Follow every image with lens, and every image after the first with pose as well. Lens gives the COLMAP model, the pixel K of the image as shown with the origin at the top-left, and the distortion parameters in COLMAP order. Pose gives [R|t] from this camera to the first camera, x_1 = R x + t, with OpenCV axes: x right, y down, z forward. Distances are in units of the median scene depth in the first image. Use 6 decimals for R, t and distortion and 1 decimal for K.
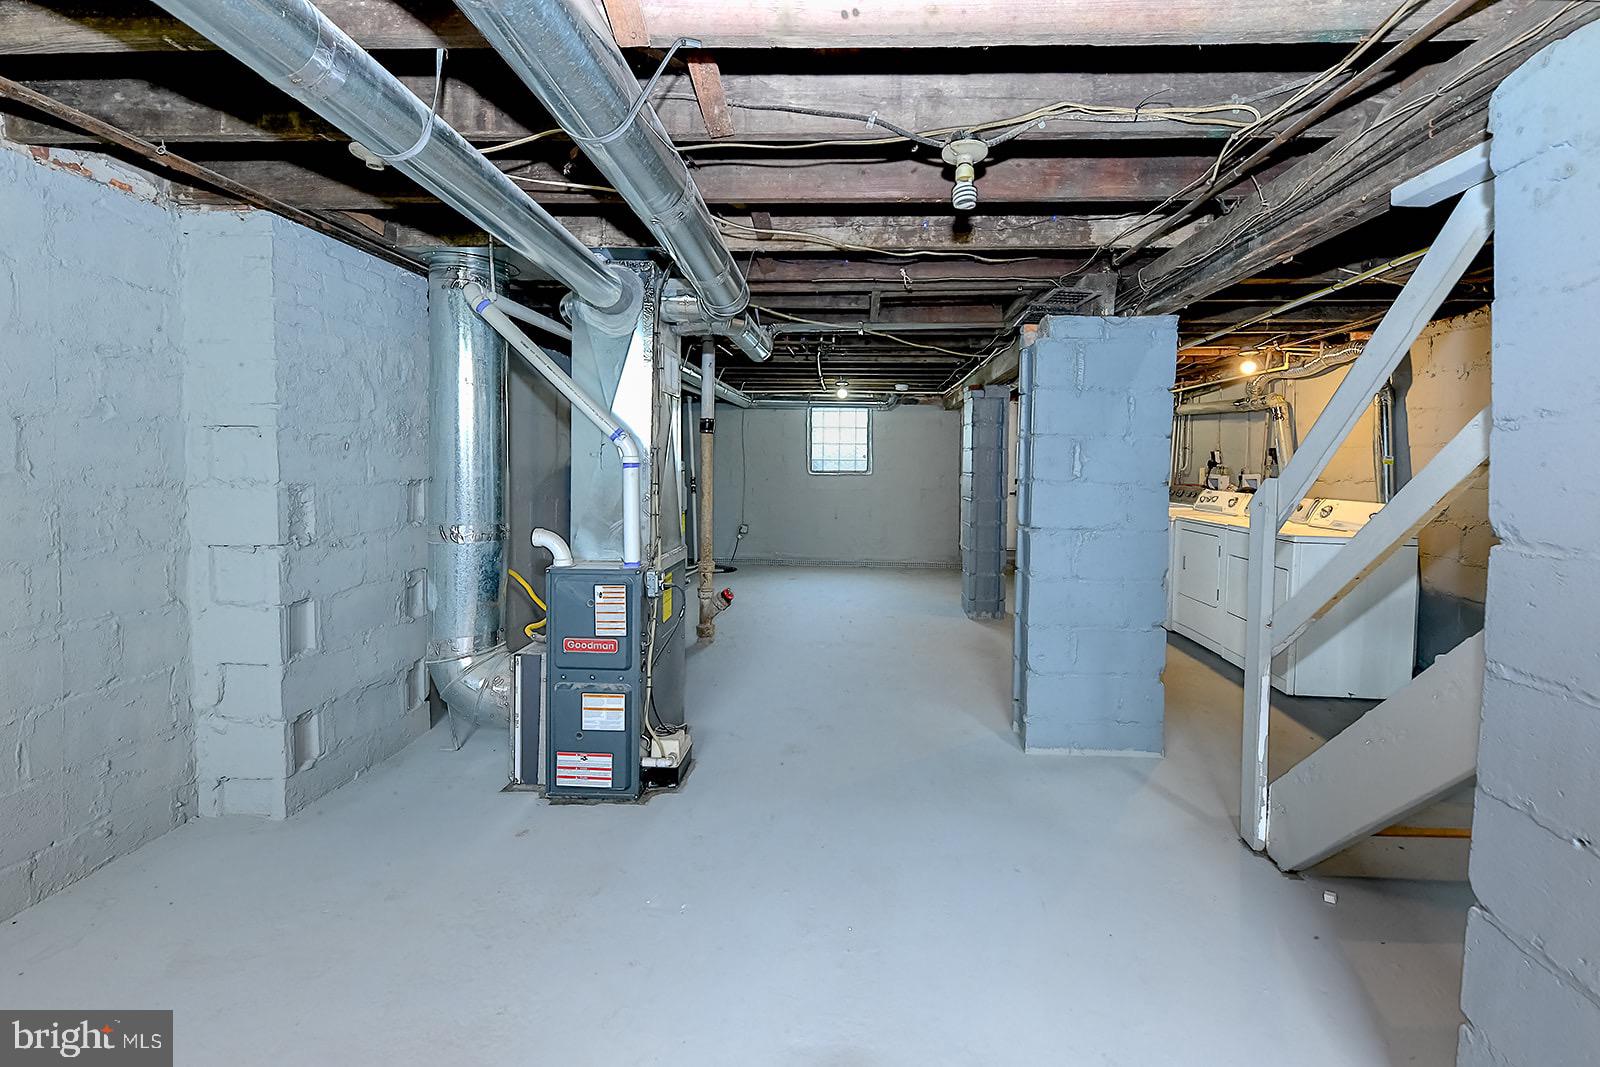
lens RADIAL K [[661.2, 0, 809.1], [0, 661.2, 521.1], [0, 0, 1]] dist [0.011463, -0.007074]
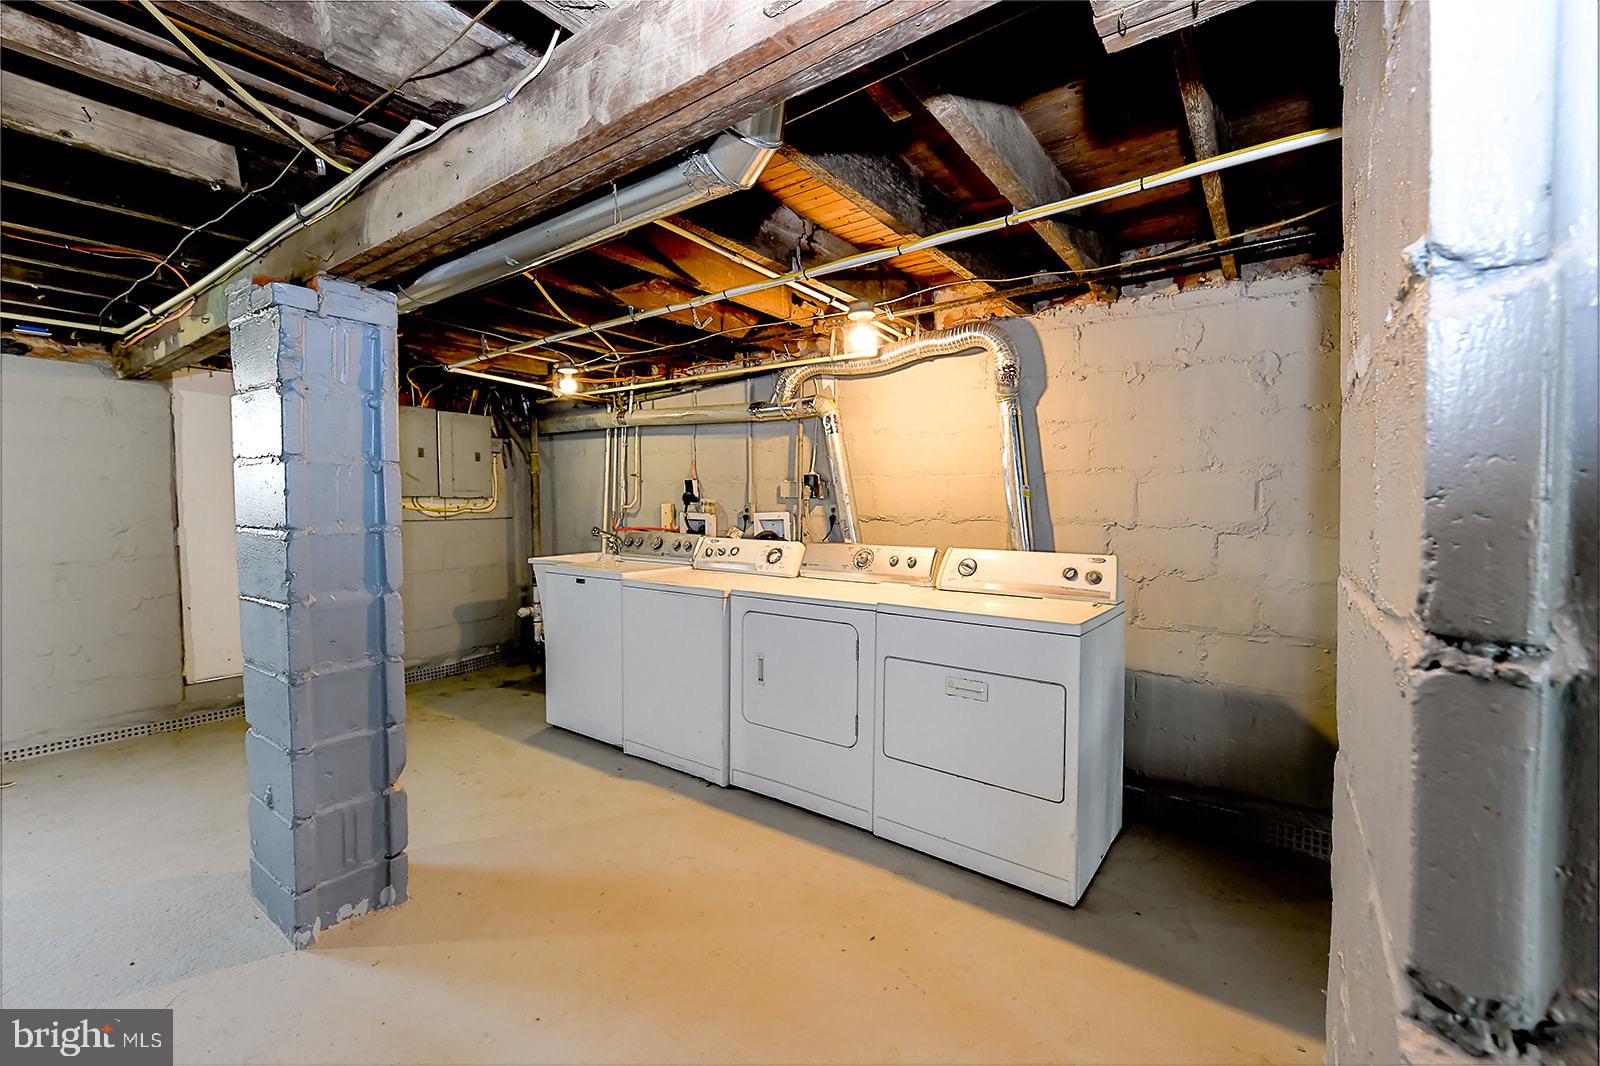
lens RADIAL K [[661.2, 0, 809.1], [0, 661.2, 520.6], [0, 0, 1]] dist [0.011463, -0.007074]
pose [[0.514865, -0.035359, 0.856542, 0.087605], [0.081948, 0.996604, -0.008118, -0.049481], [-0.853346, 0.074371, 0.516014, 0.567489]]
